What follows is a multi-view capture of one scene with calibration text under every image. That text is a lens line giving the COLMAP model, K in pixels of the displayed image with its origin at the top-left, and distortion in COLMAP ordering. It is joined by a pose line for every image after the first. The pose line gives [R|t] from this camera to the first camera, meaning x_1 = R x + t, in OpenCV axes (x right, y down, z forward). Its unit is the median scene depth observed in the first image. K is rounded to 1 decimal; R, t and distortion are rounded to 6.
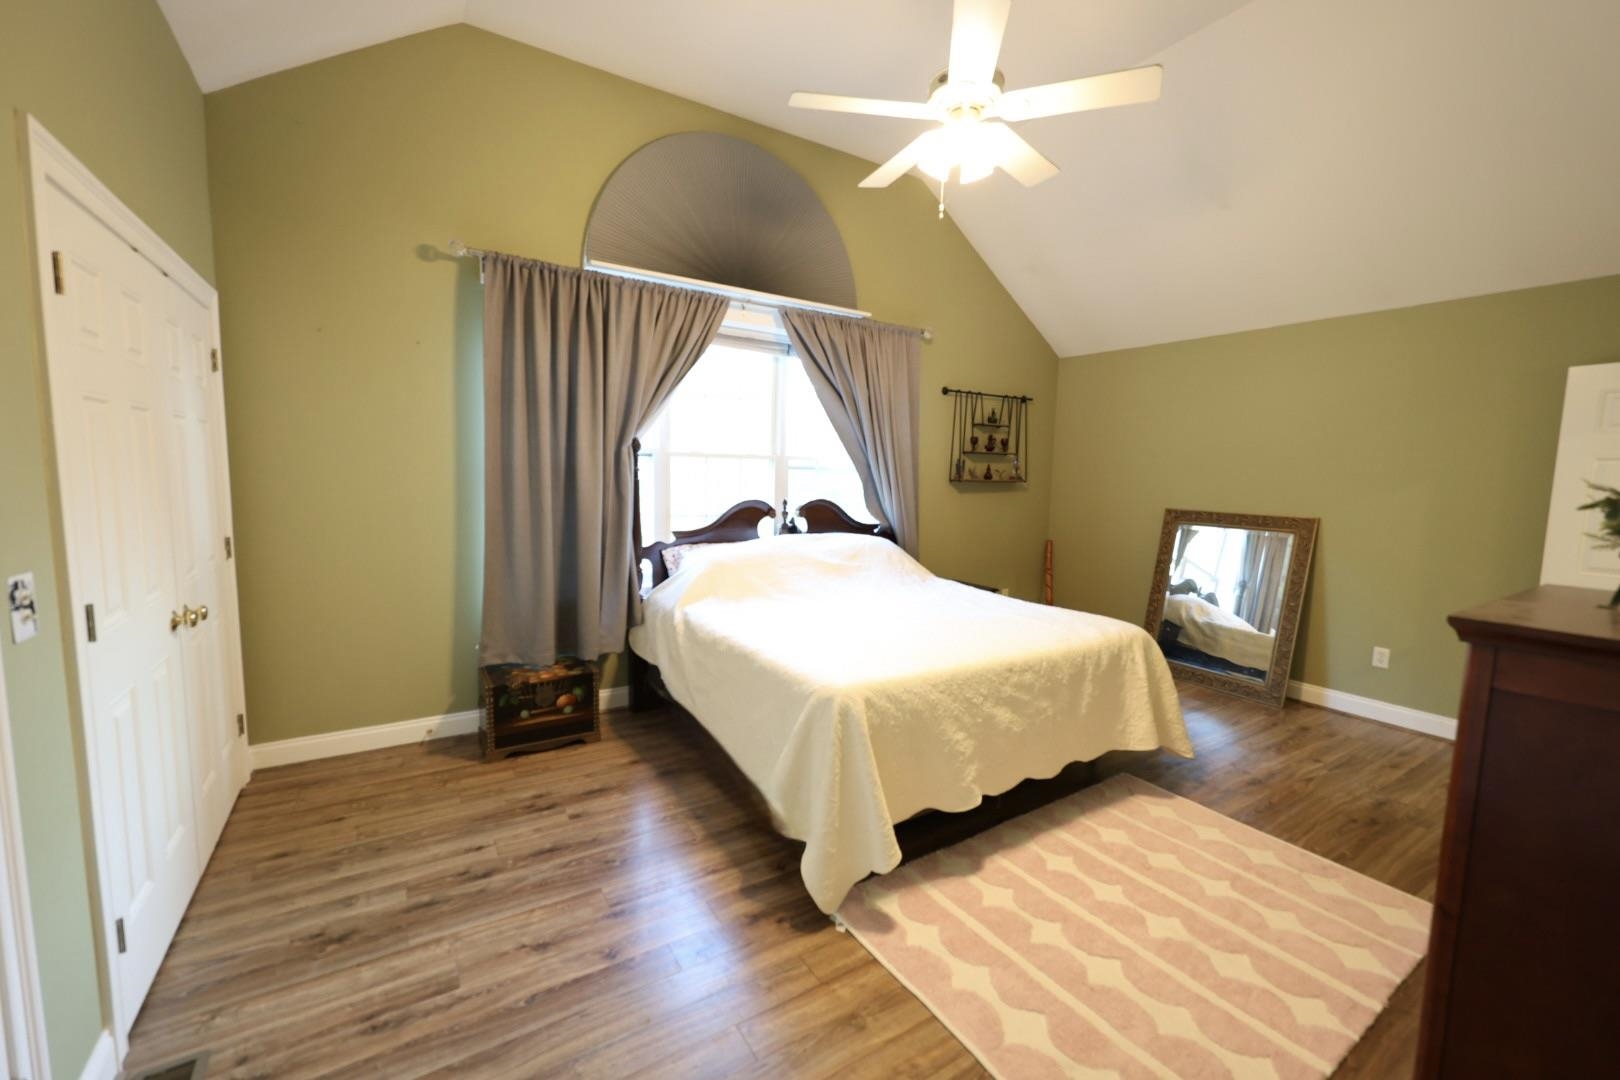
lens RADIAL K [[650.1, 0, 810.0], [0, 650.1, 540.0], [0, 0, 1]] dist [-0.002489, -0.000098]
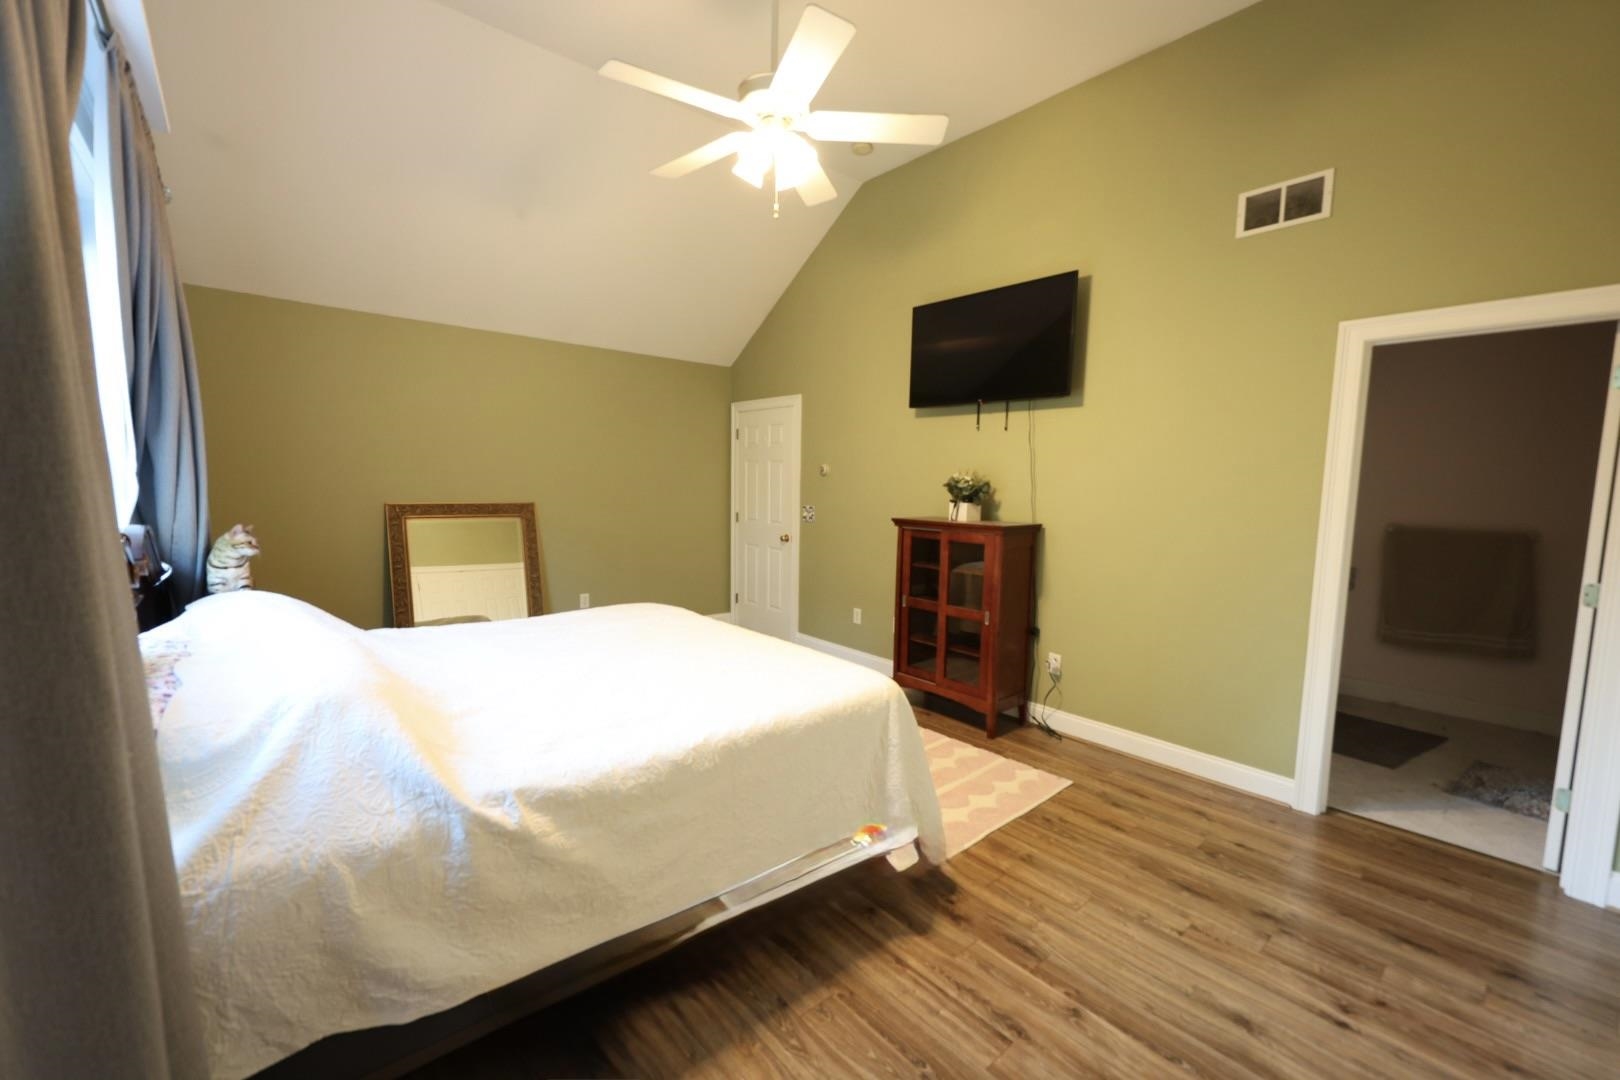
lens RADIAL K [[655.4, 0, 805.7], [0, 655.4, 549.3], [0, 0, 1]] dist [0.000585, 0.000076]
pose [[-0.138551, -0.127941, 0.982056, -1.069988], [0.086146, 0.986305, 0.140648, -0.163360], [-0.986601, 0.104087, -0.125632, 1.415867]]
